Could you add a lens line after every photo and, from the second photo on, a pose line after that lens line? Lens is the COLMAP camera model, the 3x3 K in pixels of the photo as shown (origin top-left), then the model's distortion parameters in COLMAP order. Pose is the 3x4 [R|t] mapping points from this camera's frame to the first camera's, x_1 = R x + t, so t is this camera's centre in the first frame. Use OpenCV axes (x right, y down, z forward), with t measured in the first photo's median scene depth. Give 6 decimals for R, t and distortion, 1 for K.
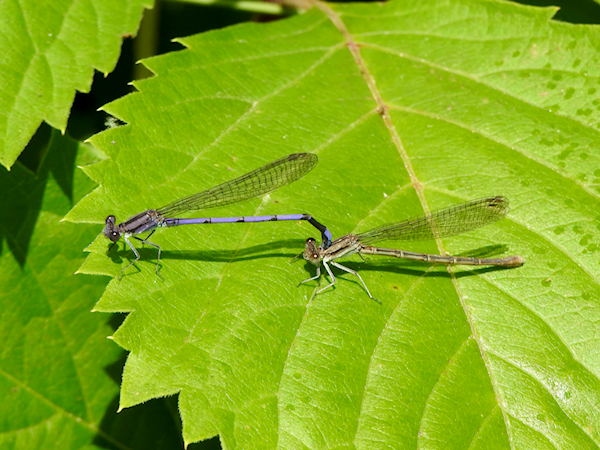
lens RADIAL K [[3236.9, 0, 300.0], [0, 3236.9, 225.0], [0, 0, 1]] dist [-0.259900, -6.341118]
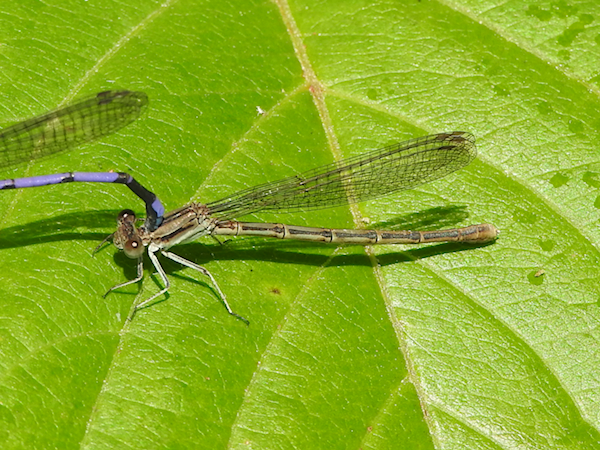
lens RADIAL K [[2359.5, 0, 300.0], [0, 2359.5, 225.0], [0, 0, 1]] dist [-0.165464, -4.436720]
pose [[0.999690, -0.003138, 0.024710, 0.023430], [-0.003796, 0.961253, 0.275642, -0.107388], [-0.024617, -0.275650, 0.960943, 0.597706]]
